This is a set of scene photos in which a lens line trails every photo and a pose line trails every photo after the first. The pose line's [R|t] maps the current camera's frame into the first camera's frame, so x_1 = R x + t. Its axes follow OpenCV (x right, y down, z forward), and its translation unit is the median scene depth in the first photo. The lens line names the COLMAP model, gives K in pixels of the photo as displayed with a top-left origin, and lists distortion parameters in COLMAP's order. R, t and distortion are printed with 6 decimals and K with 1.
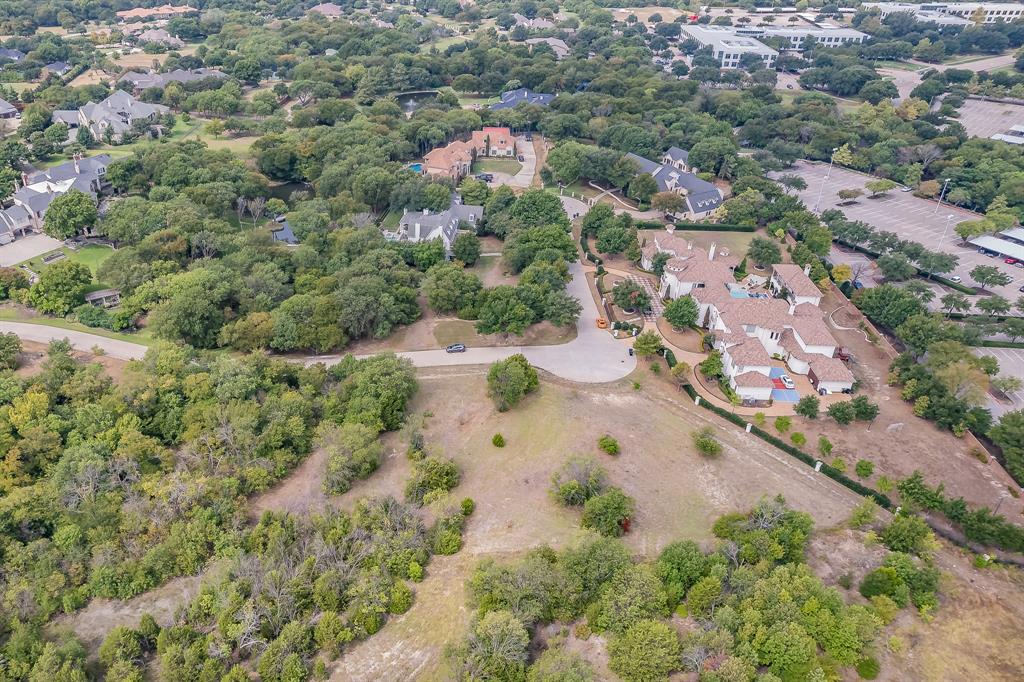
lens RADIAL K [[781.8, 0, 418.9], [0, 781.8, 354.6], [0, 0, 1]] dist [-0.074910, 0.072814]
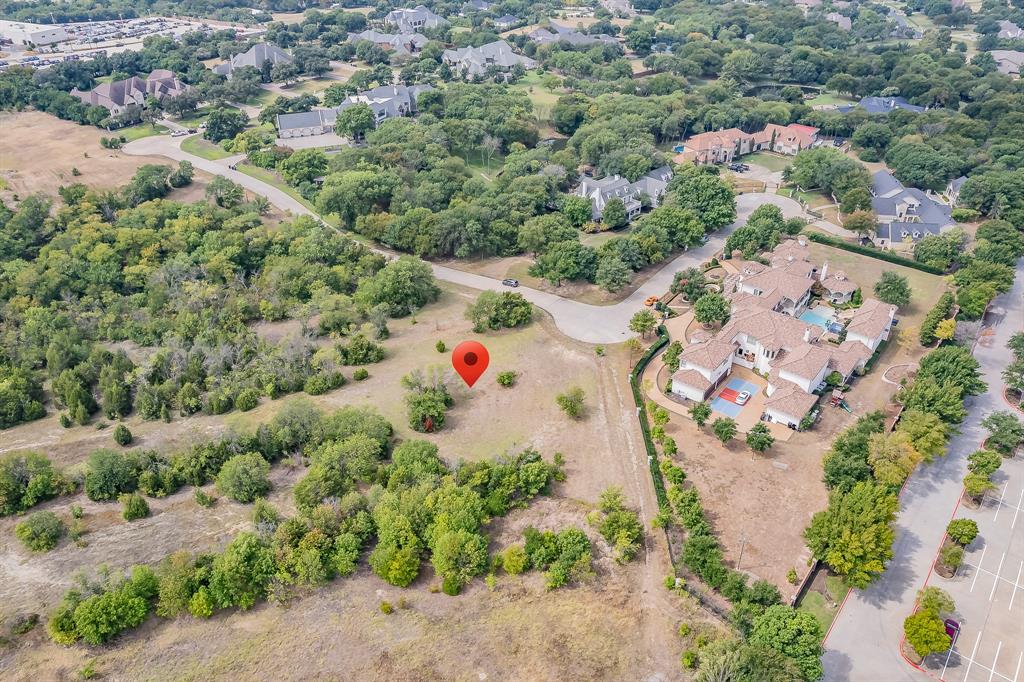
lens RADIAL K [[757.2, 0, 523.5], [0, 757.2, 341.1], [0, 0, 1]] dist [-0.032332, 0.003449]
pose [[0.830647, 0.302007, -0.467780, 0.680766], [-0.294378, 0.951304, 0.091444, -0.036602], [0.472618, 0.061747, 0.879102, 0.039731]]
